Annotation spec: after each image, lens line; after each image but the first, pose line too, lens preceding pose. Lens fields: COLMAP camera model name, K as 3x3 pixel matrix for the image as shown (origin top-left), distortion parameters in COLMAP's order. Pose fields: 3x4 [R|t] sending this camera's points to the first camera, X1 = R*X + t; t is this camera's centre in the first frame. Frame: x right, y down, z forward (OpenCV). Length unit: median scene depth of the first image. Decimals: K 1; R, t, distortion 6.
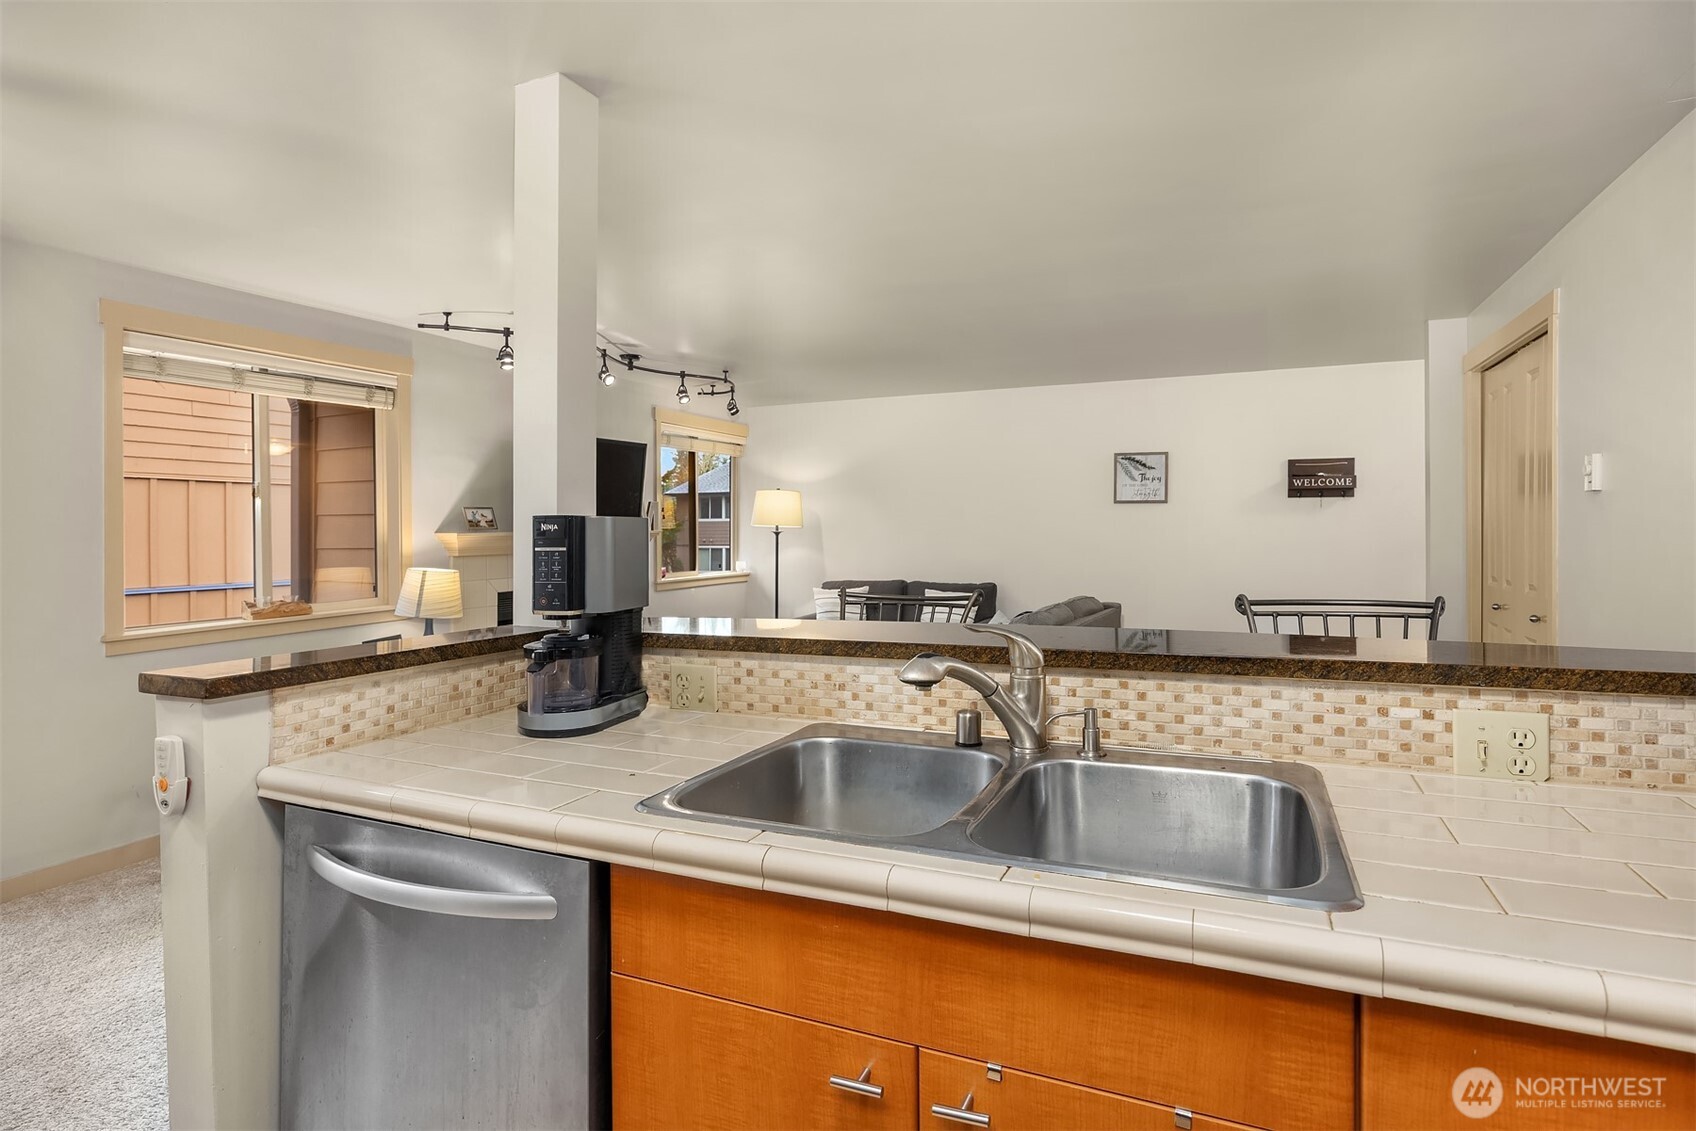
lens RADIAL K [[844.0, 0, 851.2], [0, 844.0, 533.6], [0, 0, 1]] dist [-0.020920, -0.000035]
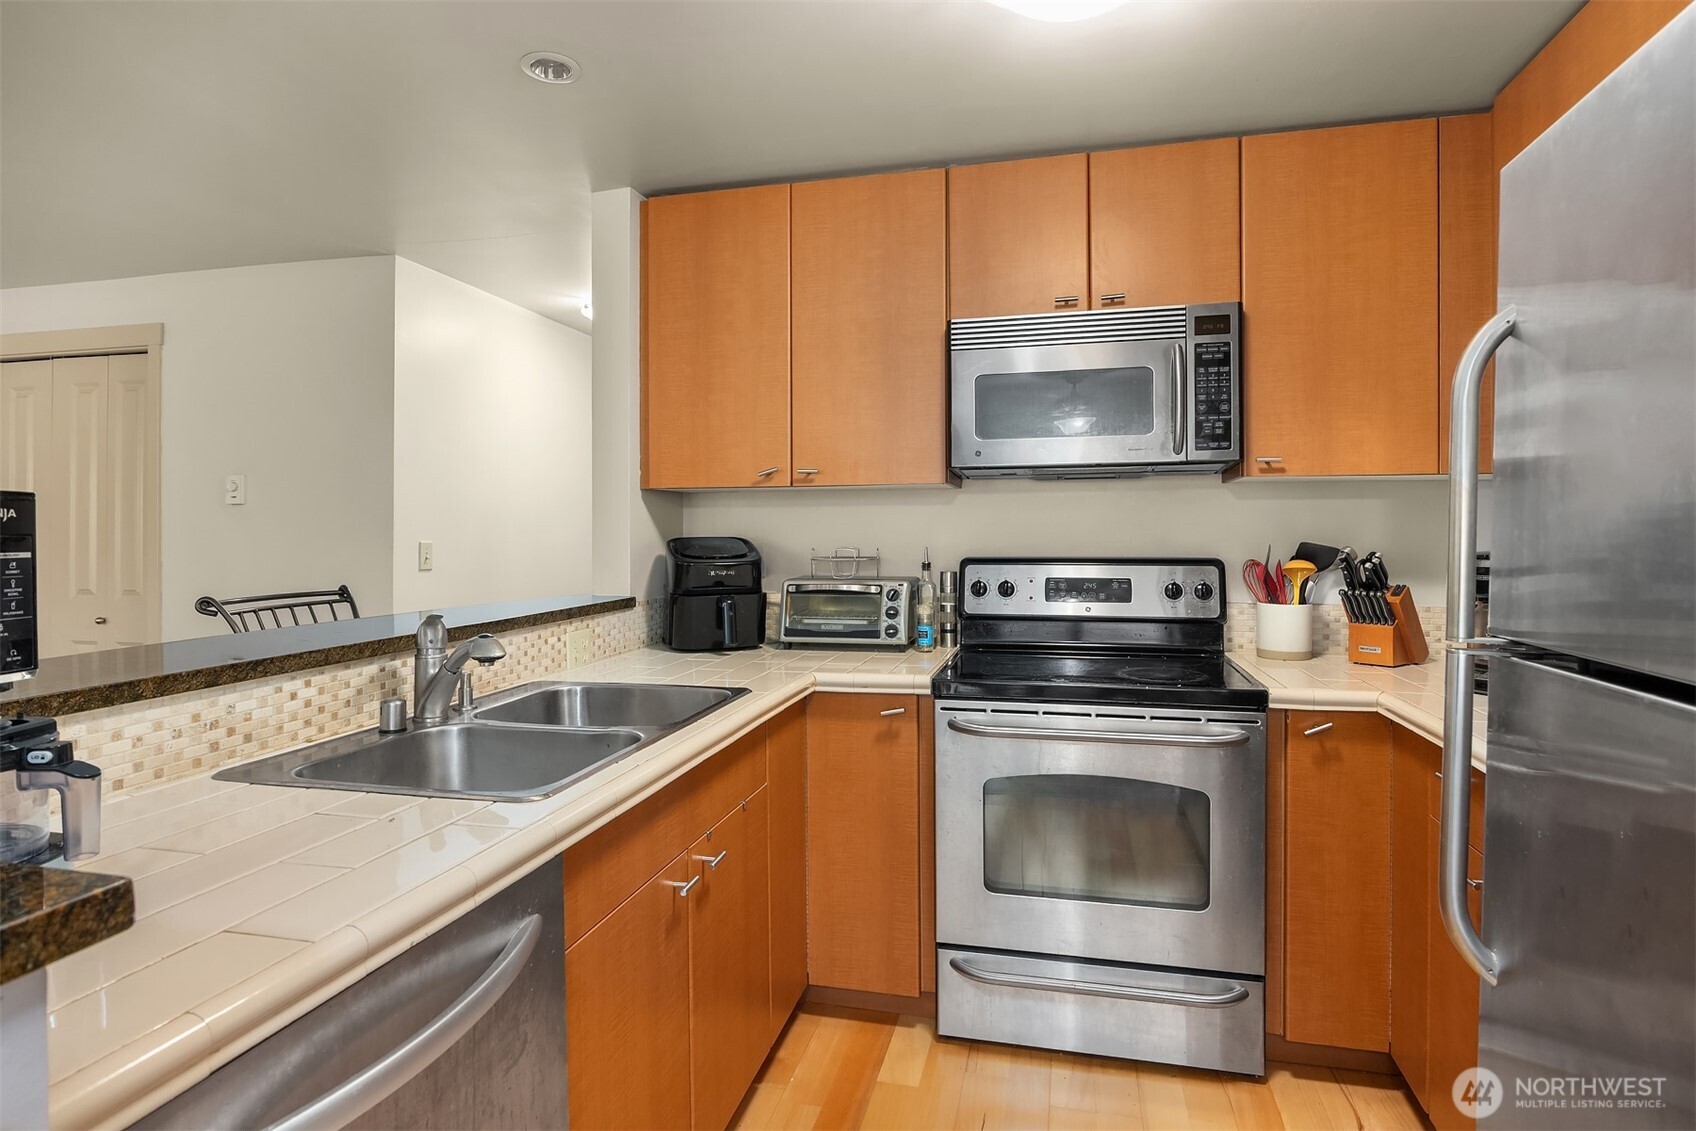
lens RADIAL K [[874.6, 0, 850.4], [0, 874.6, 549.9], [0, 0, 1]] dist [0.000588, -0.001371]
pose [[-0.172887, -0.010331, 0.984887, -0.988699], [0.005568, 0.999919, 0.011466, 0.011816], [-0.984926, 0.007466, -0.172815, 0.590070]]
